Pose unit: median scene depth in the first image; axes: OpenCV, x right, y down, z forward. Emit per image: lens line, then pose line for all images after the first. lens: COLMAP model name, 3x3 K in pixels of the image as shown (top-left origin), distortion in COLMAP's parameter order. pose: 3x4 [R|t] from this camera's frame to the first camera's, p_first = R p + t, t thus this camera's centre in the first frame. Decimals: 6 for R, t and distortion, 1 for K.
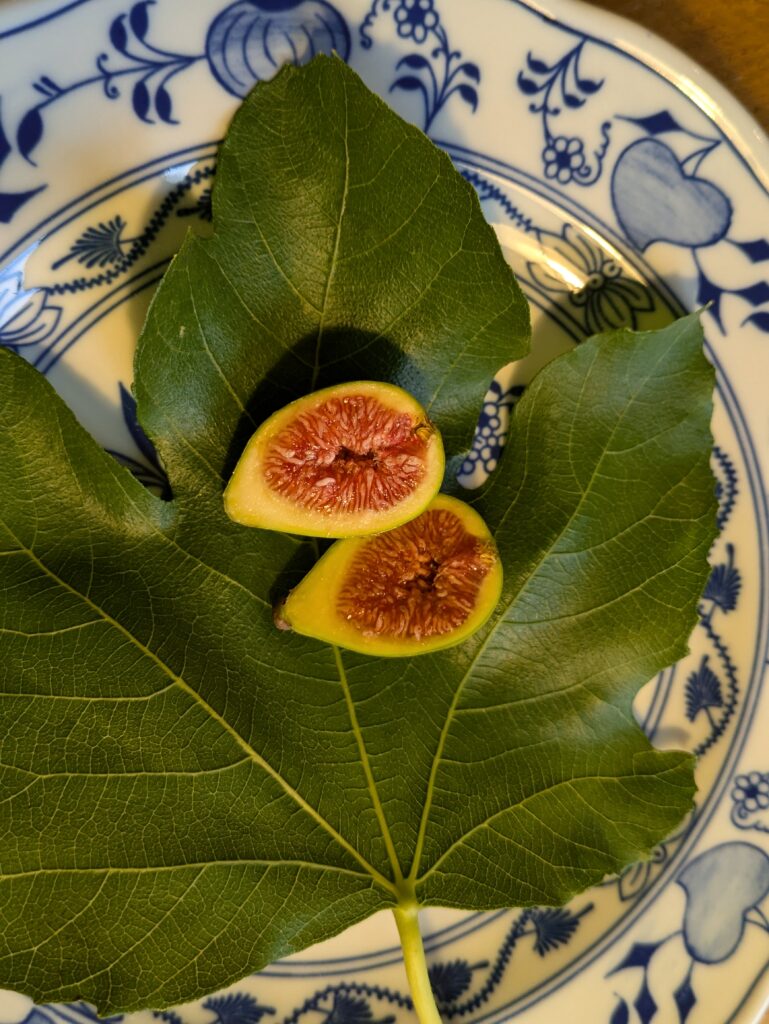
lens RADIAL K [[1273.1, 0, 384.5], [0, 1273.1, 512.0], [0, 0, 1]] dist [-0.012248, -0.071019]
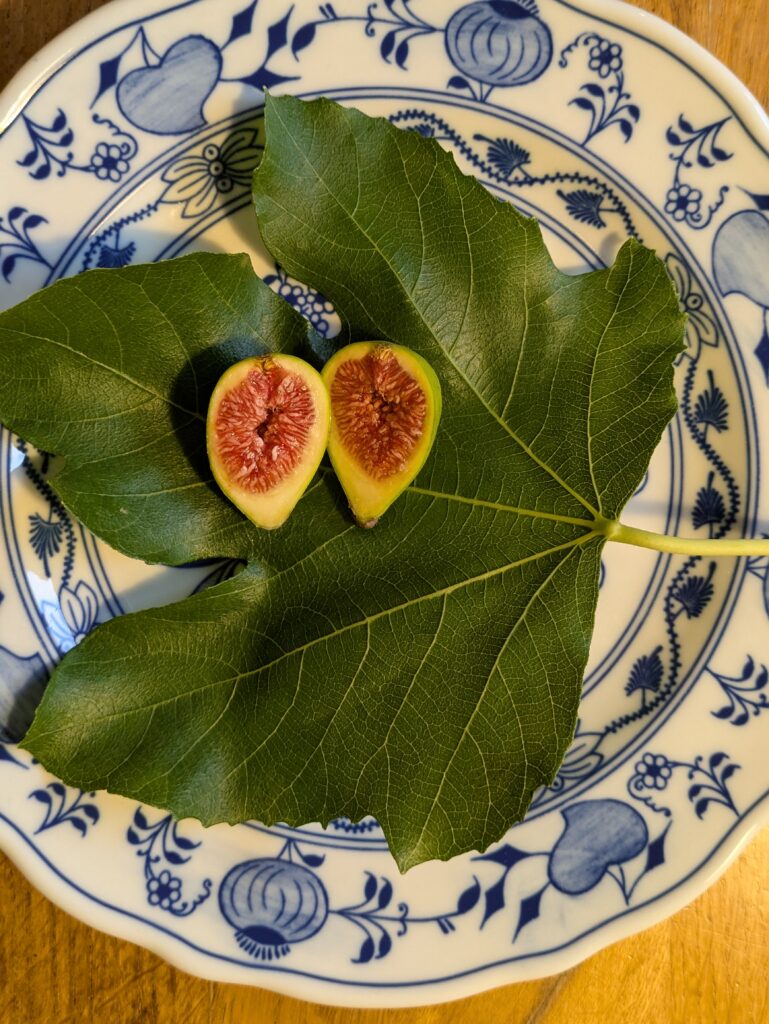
lens RADIAL K [[1273.1, 0, 384.5], [0, 1273.1, 512.0], [0, 0, 1]] dist [-0.012248, -0.071019]
pose [[0.386729, -0.886584, -0.253791, 0.254414], [0.916241, 0.400615, -0.003318, 0.099825], [0.104614, -0.231251, 0.967253, -0.219406]]
